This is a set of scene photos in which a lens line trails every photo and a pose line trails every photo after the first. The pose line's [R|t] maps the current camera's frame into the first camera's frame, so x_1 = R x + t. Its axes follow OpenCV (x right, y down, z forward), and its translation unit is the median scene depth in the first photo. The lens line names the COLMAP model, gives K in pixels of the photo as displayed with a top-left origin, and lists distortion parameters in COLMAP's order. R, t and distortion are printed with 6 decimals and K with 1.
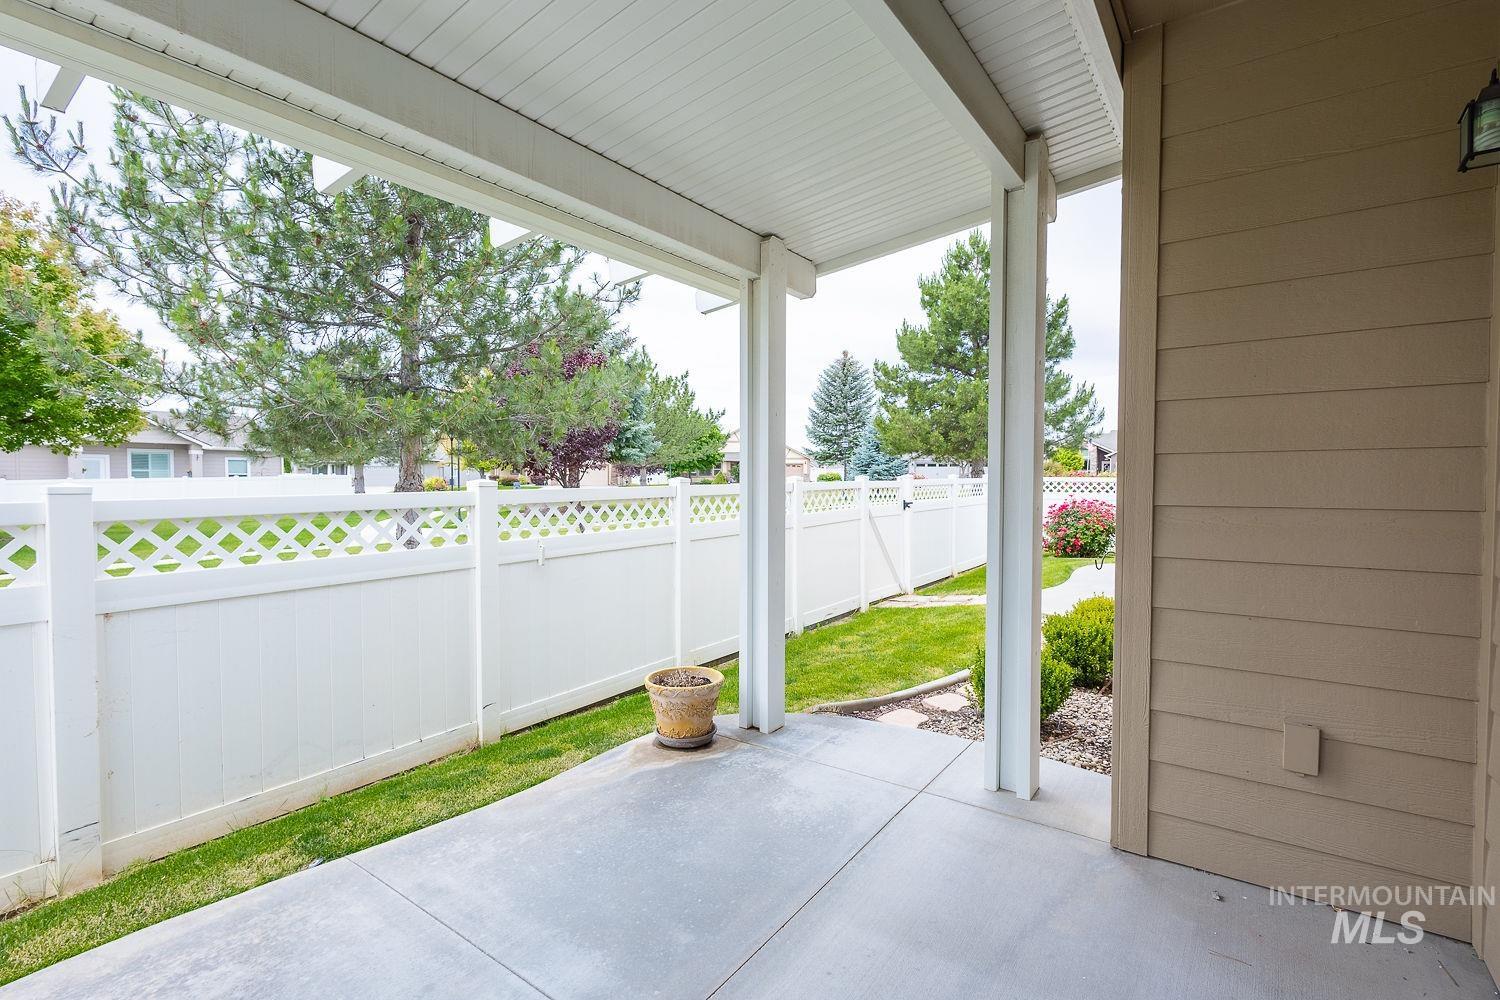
lens RADIAL K [[702.2, 0, 751.8], [0, 702.2, 499.1], [0, 0, 1]] dist [0.004931, -0.000066]
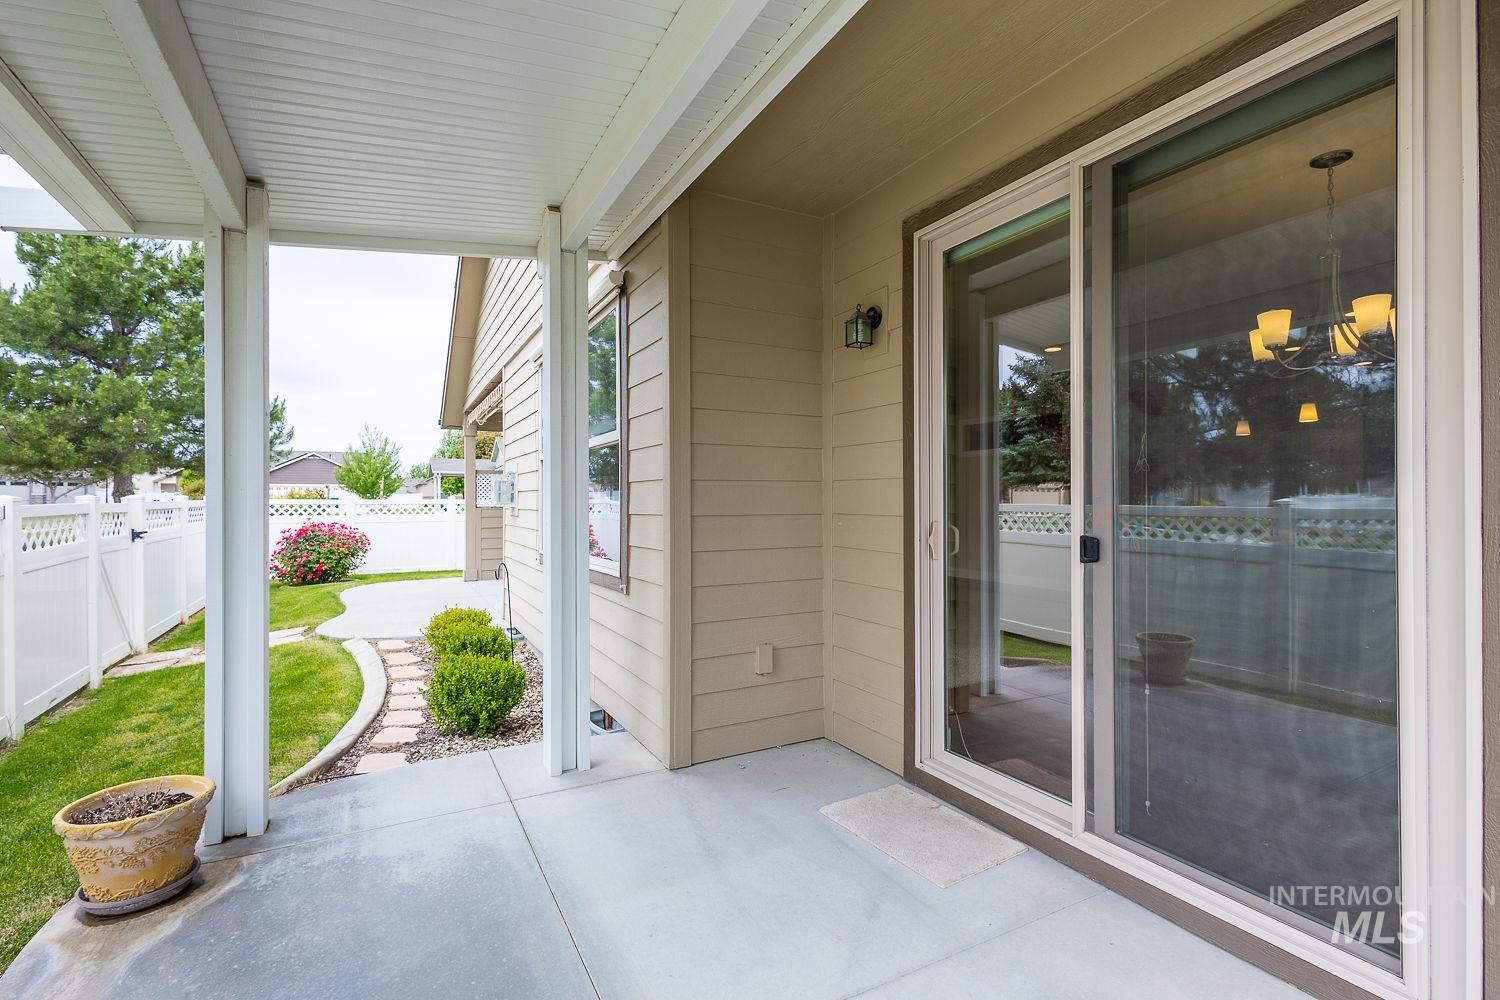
lens RADIAL K [[684.0, 0, 773.3], [0, 684.0, 503.2], [0, 0, 1]] dist [-0.001861, -0.000695]
pose [[0.404554, -0.001514, 0.914513, -0.182807], [0.026249, 0.999606, -0.009957, -0.000615], [-0.914137, 0.028033, 0.404435, 0.080208]]
